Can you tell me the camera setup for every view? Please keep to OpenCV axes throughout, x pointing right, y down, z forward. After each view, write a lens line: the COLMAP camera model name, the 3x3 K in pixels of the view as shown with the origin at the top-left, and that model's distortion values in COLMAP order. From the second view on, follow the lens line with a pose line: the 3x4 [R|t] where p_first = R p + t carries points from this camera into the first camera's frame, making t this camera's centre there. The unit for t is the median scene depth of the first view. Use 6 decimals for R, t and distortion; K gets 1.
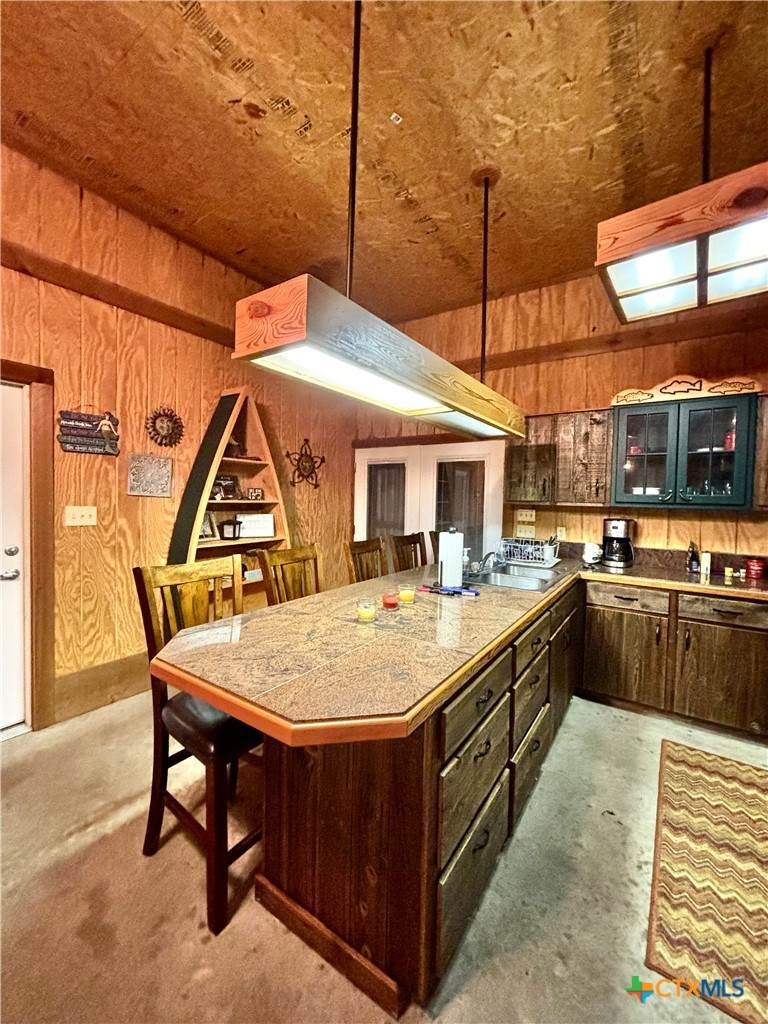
lens RADIAL K [[410.6, 0, 385.5], [0, 410.6, 508.0], [0, 0, 1]] dist [0.000228, 0.000198]
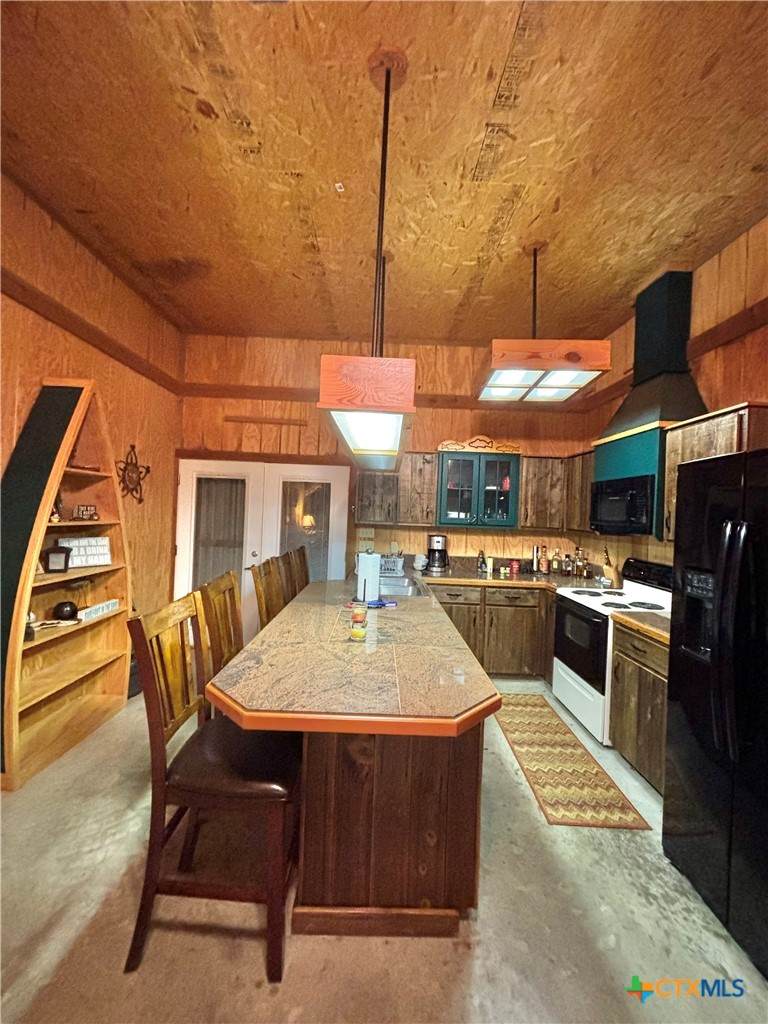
lens RADIAL K [[410.6, 0, 387.7], [0, 410.6, 507.8], [0, 0, 1]] dist [0.000228, 0.000198]
pose [[0.820148, 0.017046, 0.571897, -0.377530], [-0.005708, 0.999750, -0.021613, -0.037526], [-0.572123, 0.014462, 0.820040, 0.013499]]
